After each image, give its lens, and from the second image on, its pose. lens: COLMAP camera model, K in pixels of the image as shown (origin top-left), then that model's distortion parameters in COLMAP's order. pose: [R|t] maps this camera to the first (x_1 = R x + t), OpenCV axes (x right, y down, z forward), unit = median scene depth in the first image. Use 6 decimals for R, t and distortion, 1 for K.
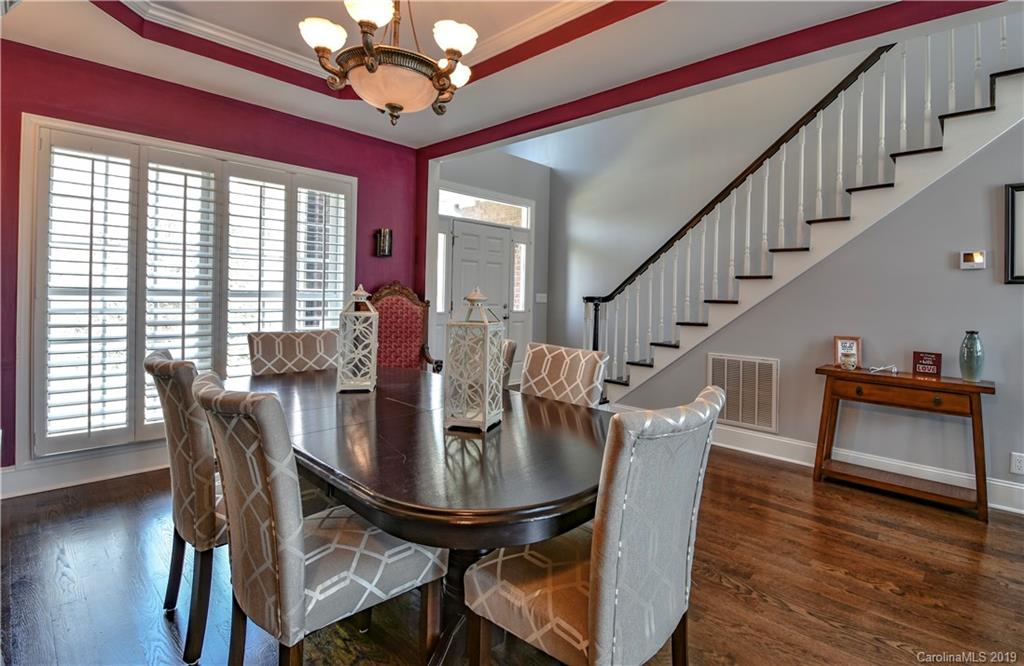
lens RADIAL K [[495.6, 0, 461.7], [0, 495.6, 295.7], [0, 0, 1]] dist [-0.003483, -0.001990]
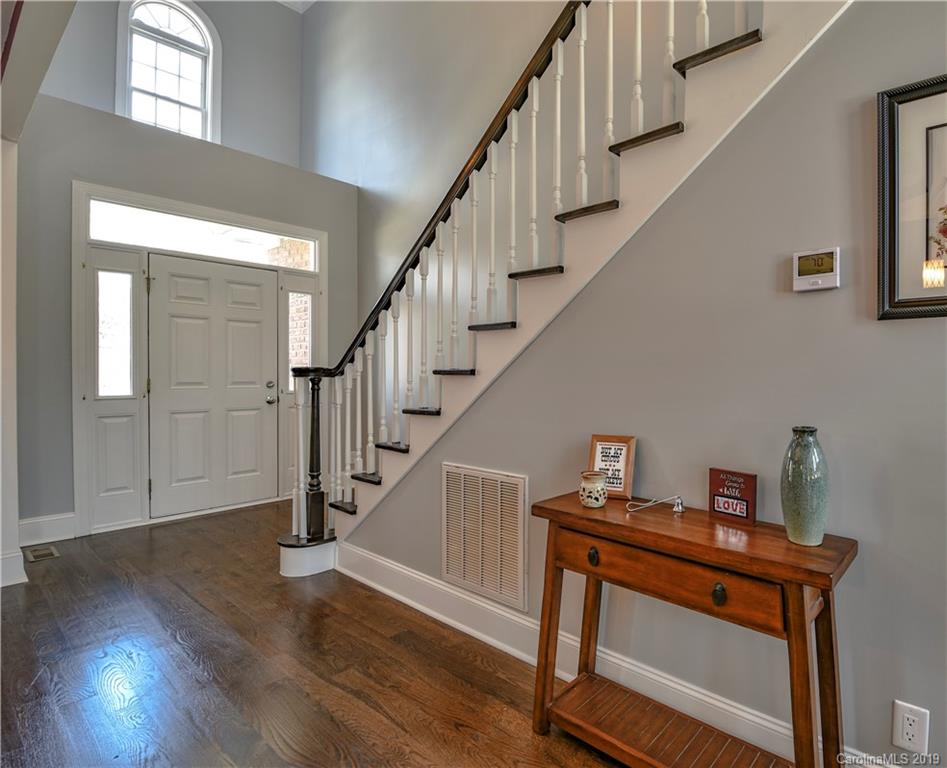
lens RADIAL K [[539.2, 0, 473.8], [0, 539.2, 376.6], [0, 0, 1]] dist [0.020264, 0.000593]
pose [[0.997975, -0.021686, 0.059800, 0.548553], [0.020951, 0.999697, 0.012900, 0.010624], [-0.060062, -0.011621, 0.998127, 0.409519]]
